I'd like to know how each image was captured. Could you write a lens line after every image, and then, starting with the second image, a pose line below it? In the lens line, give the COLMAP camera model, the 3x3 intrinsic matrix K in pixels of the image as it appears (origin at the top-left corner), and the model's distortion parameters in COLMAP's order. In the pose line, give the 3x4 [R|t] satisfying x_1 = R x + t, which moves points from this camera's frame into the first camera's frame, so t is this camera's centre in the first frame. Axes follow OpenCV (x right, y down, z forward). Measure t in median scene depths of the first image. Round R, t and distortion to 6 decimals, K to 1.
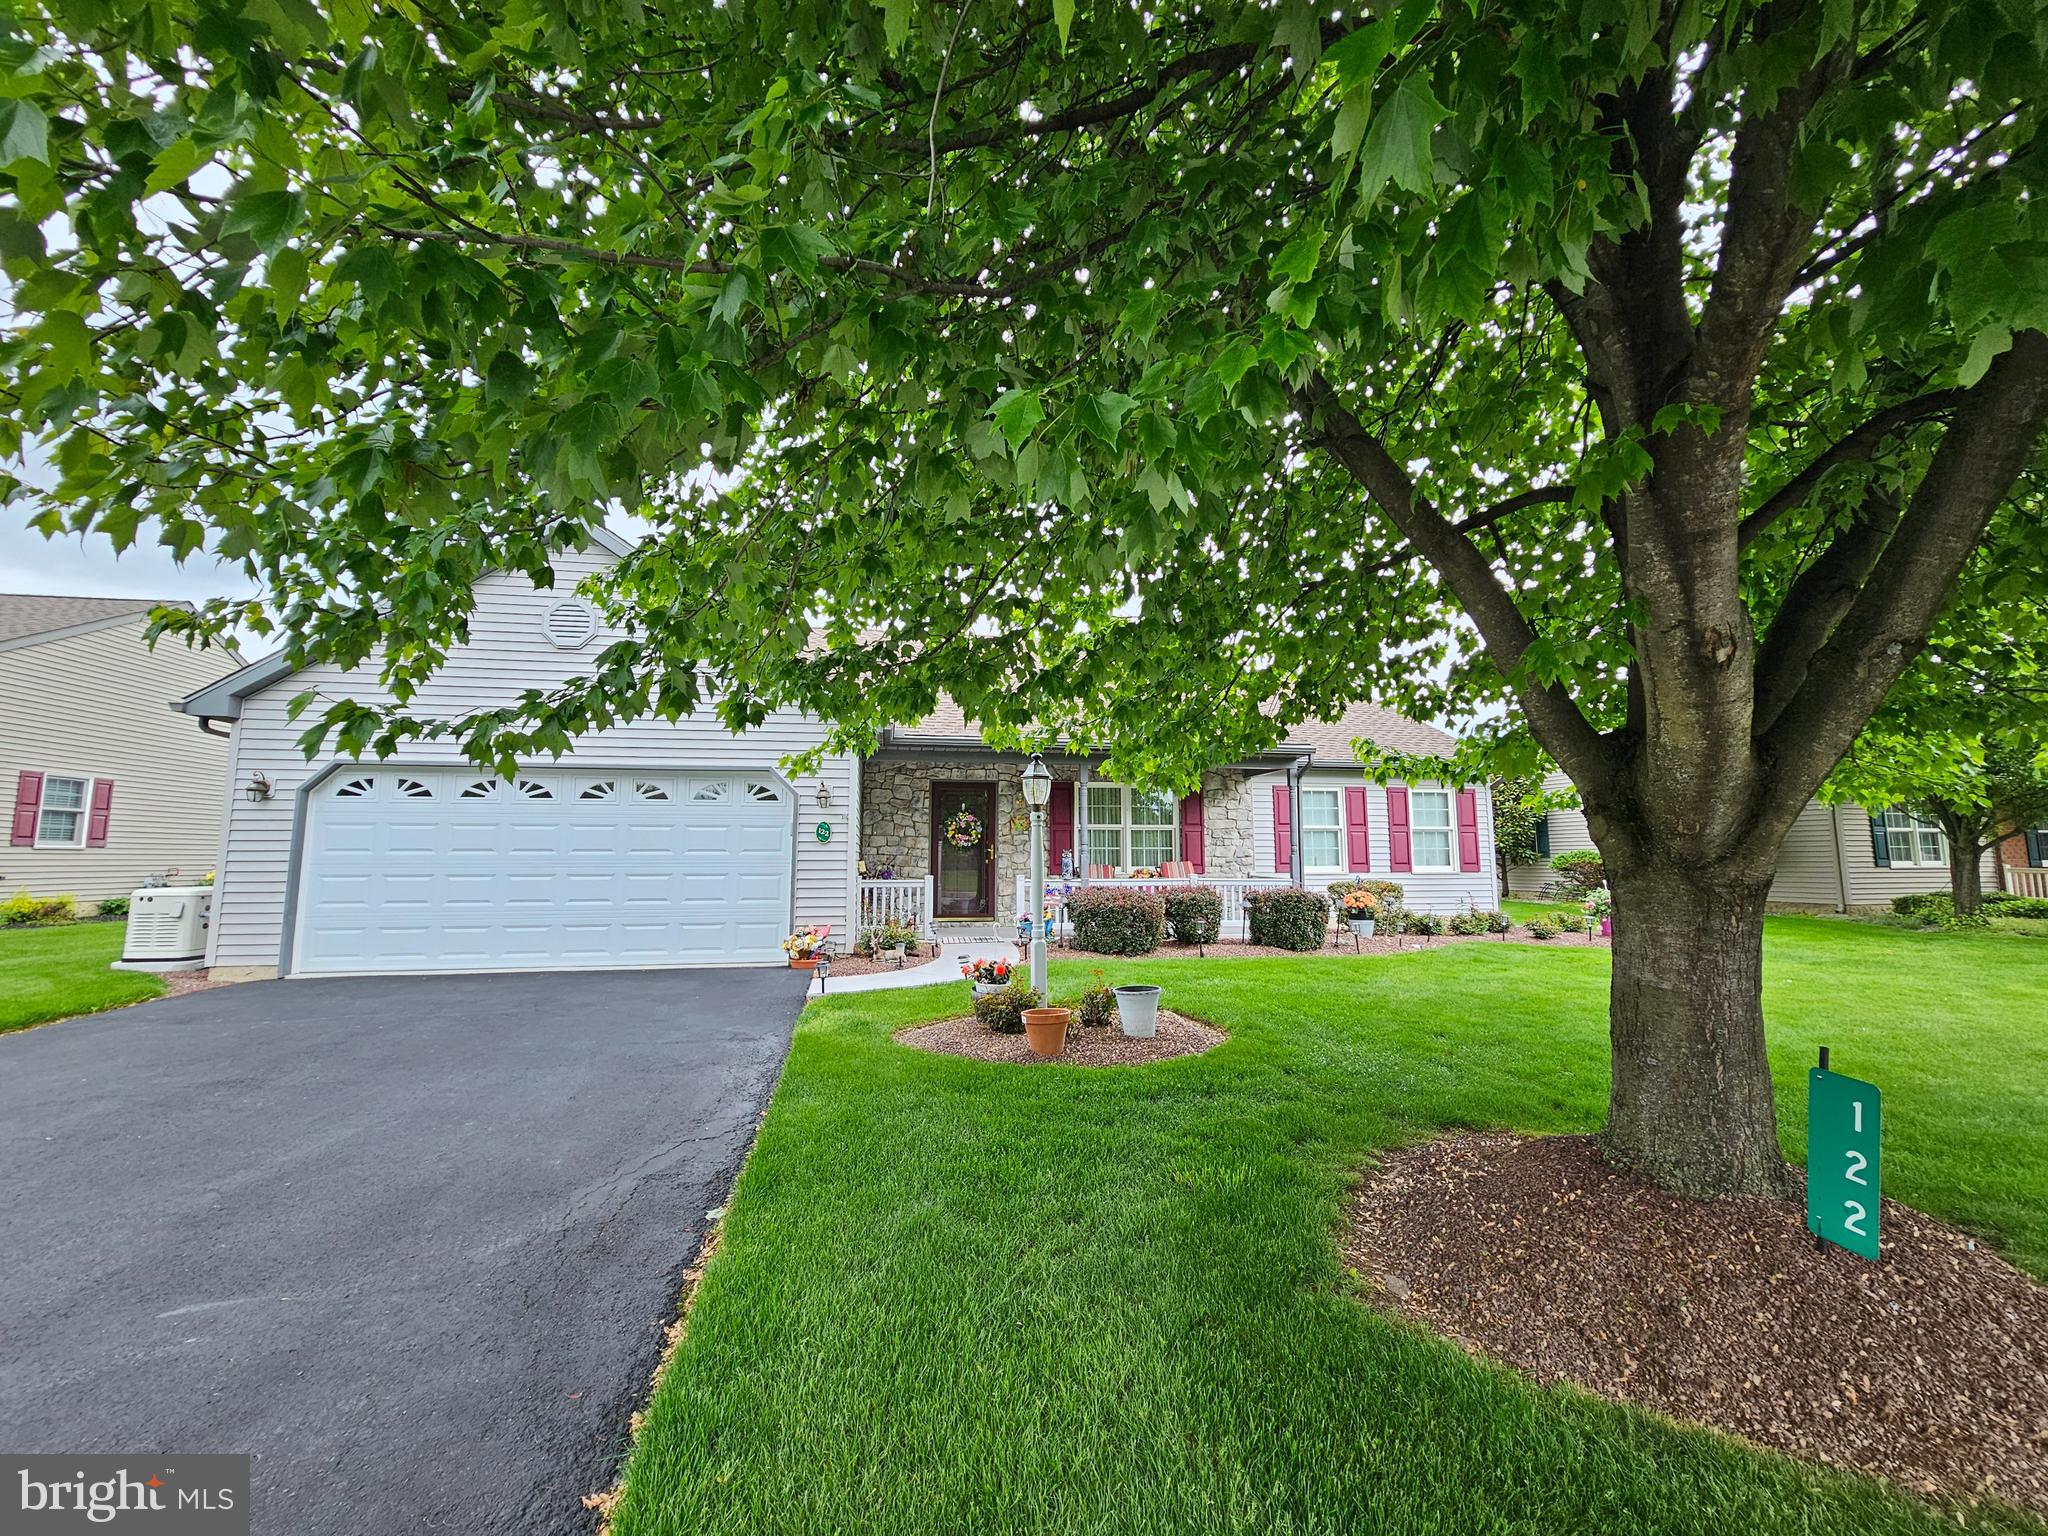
lens RADIAL K [[841.2, 0, 1035.4], [0, 841.2, 760.3], [0, 0, 1]] dist [-0.000068, -0.000018]
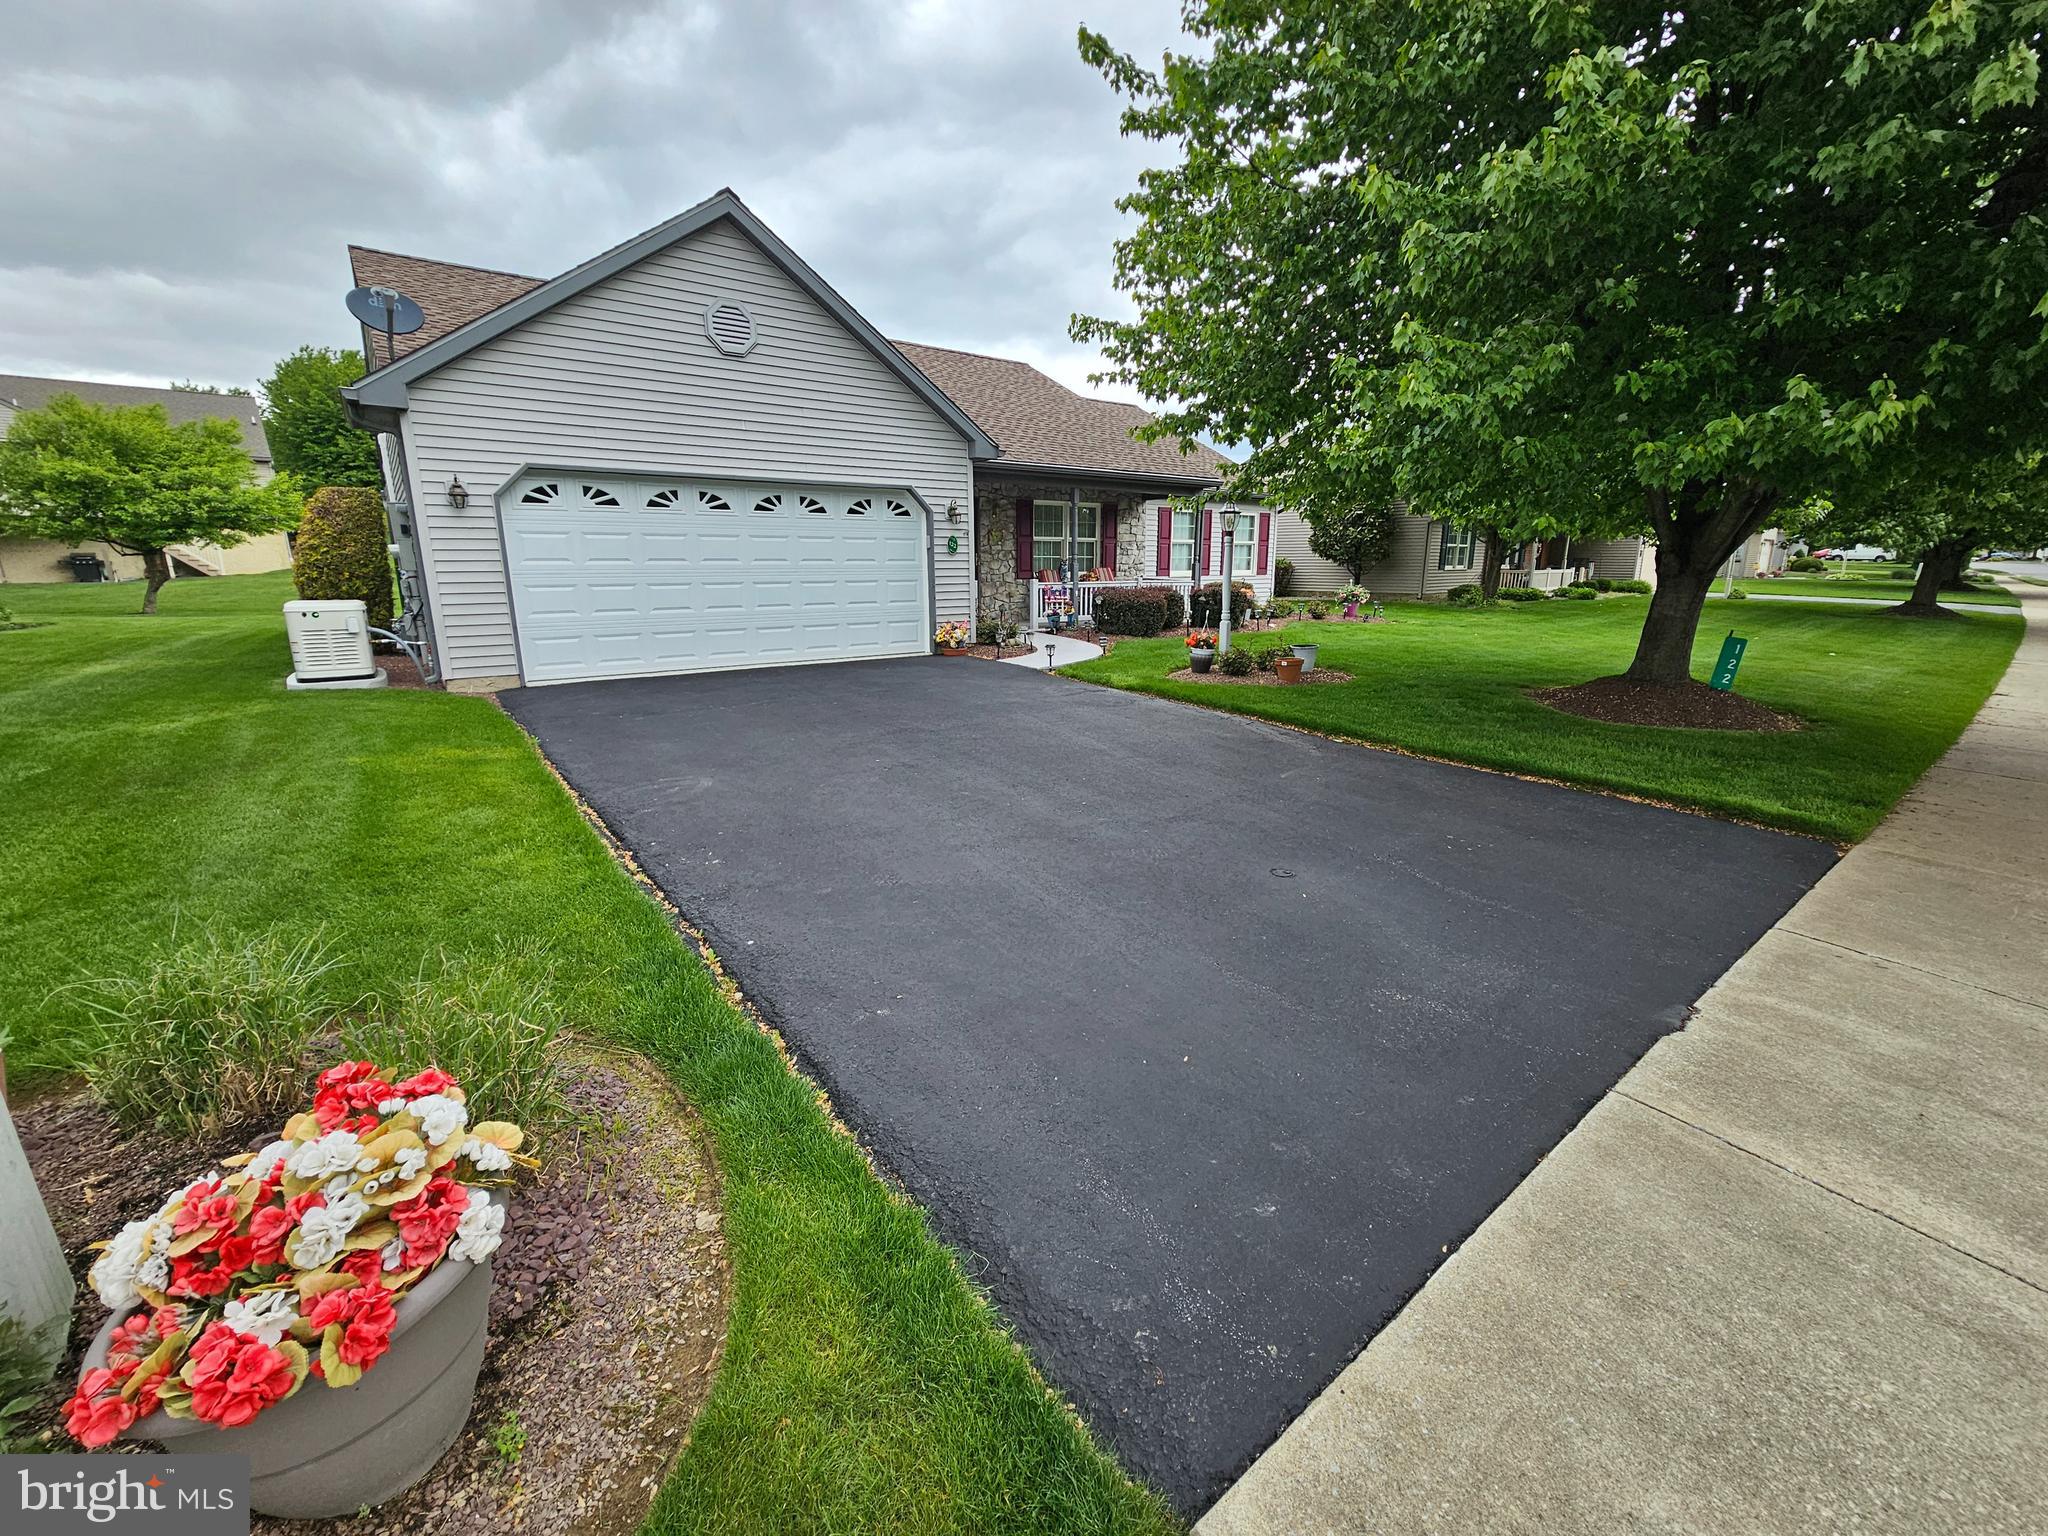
lens RADIAL K [[841.2, 0, 1035.4], [0, 841.2, 760.3], [0, 0, 1]] dist [-0.000068, -0.000018]
pose [[0.890211, -0.103972, 0.443526, -0.542863], [-0.054162, 0.942545, 0.329661, -0.020655], [-0.452318, -0.317490, 0.833432, -0.120126]]
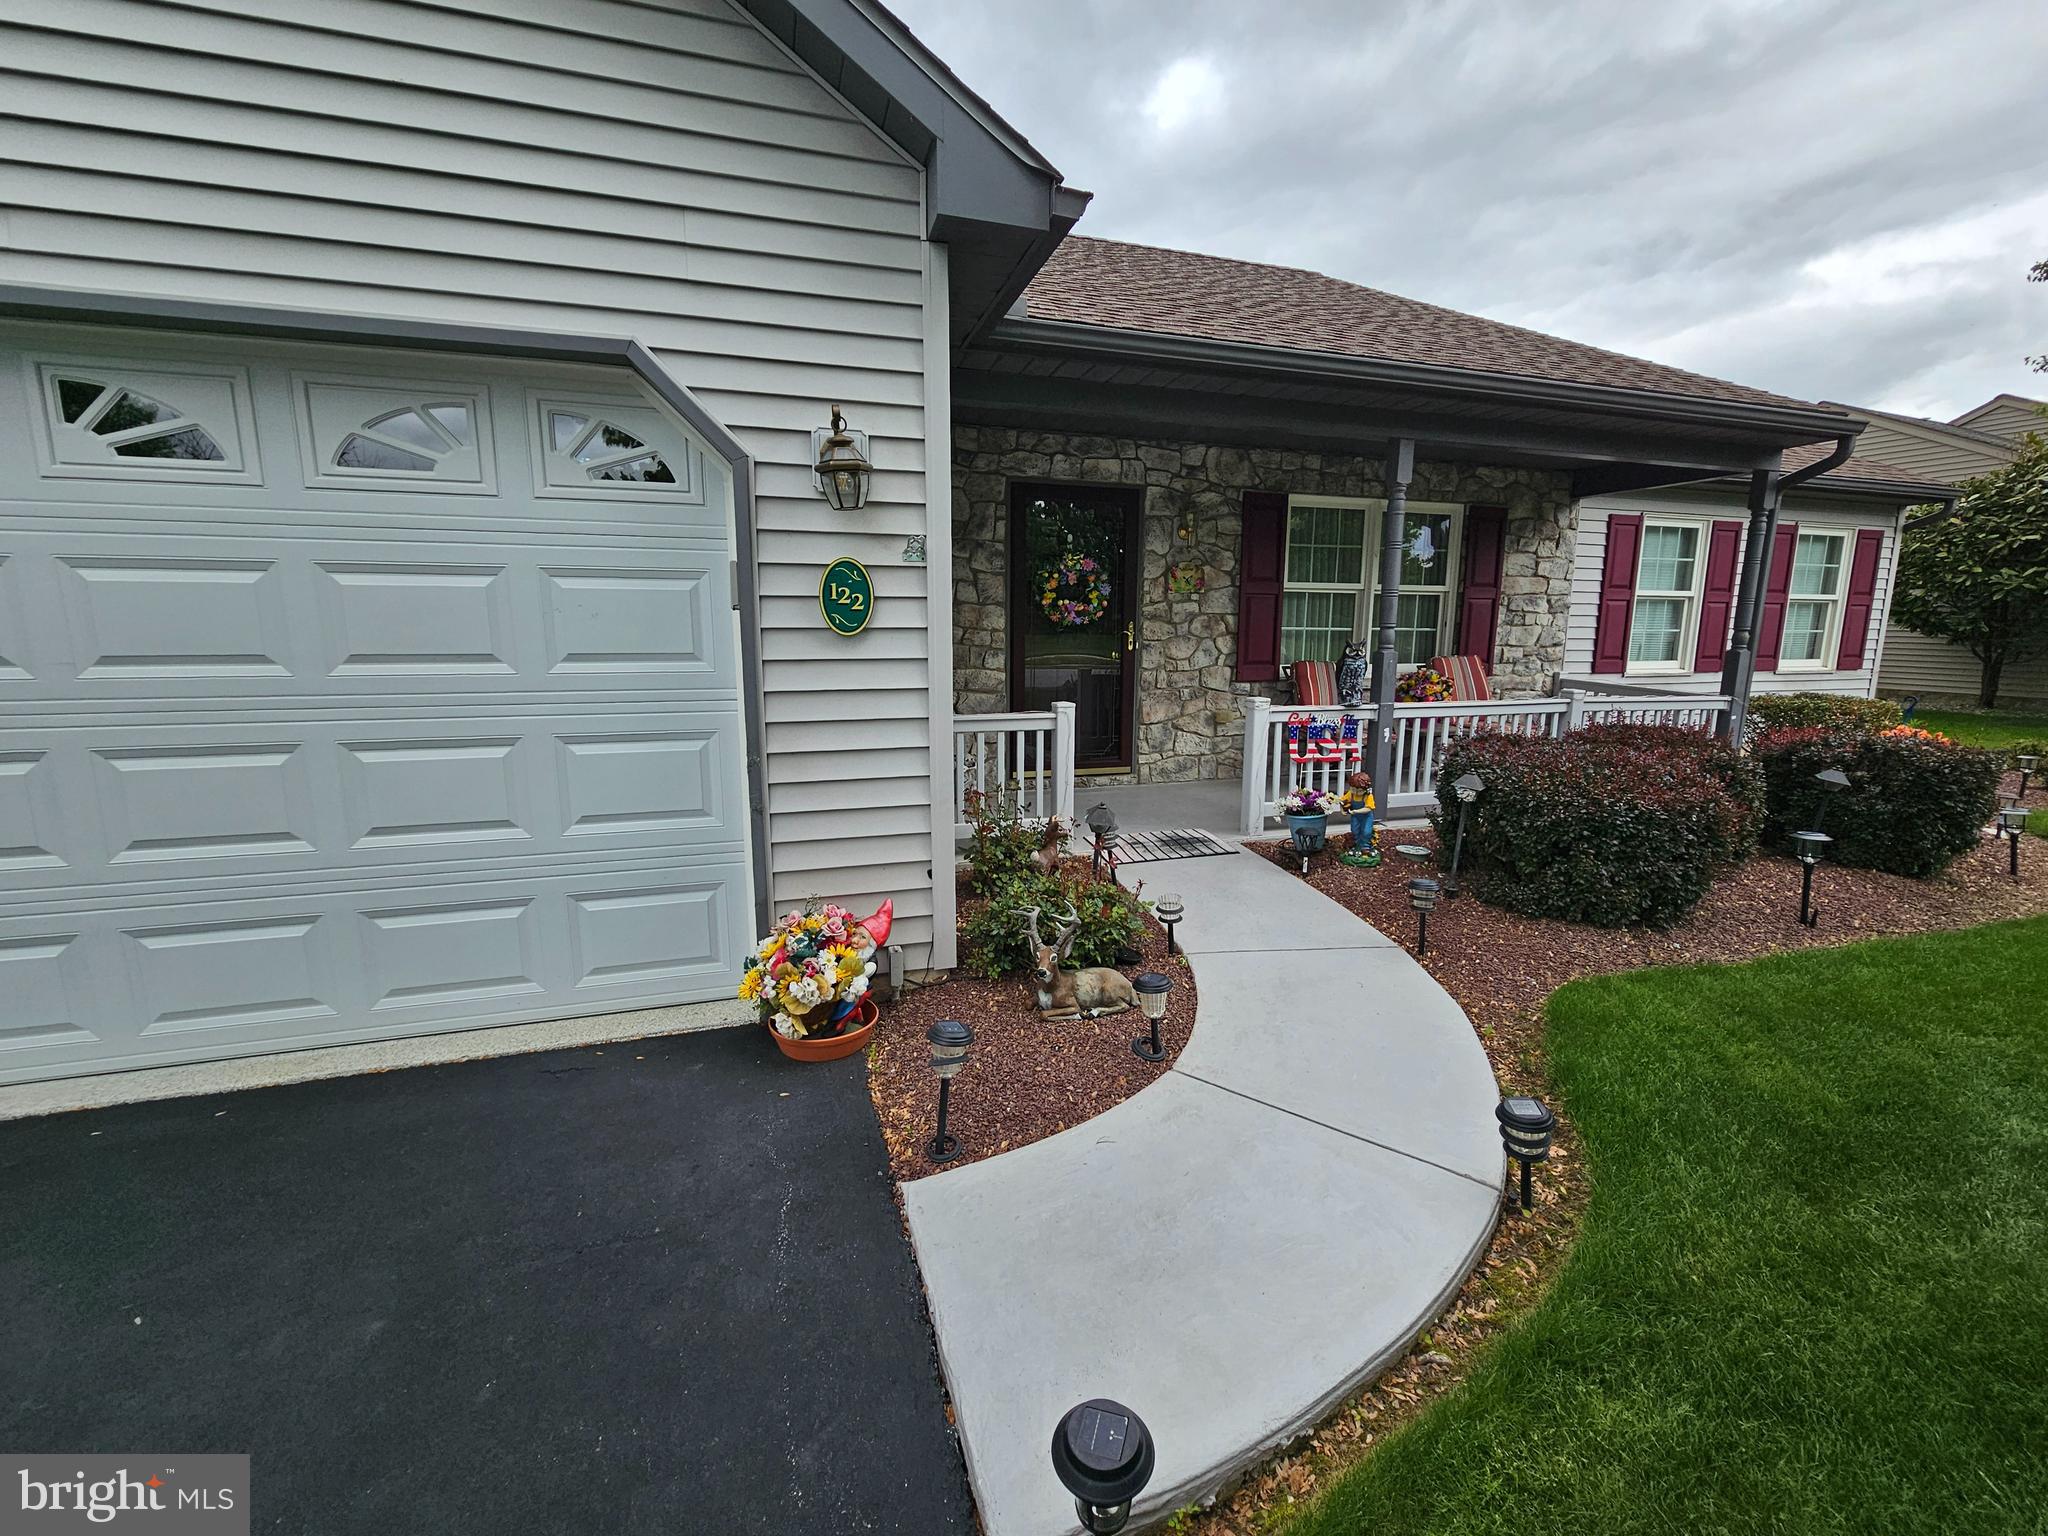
lens RADIAL K [[841.2, 0, 1035.4], [0, 841.2, 760.3], [0, 0, 1]] dist [-0.000068, -0.000018]
pose [[0.992264, -0.012180, 0.123550, -0.170363], [-0.023033, 0.959838, 0.279607, 0.042949], [-0.121993, -0.280289, 0.952132, 0.528322]]
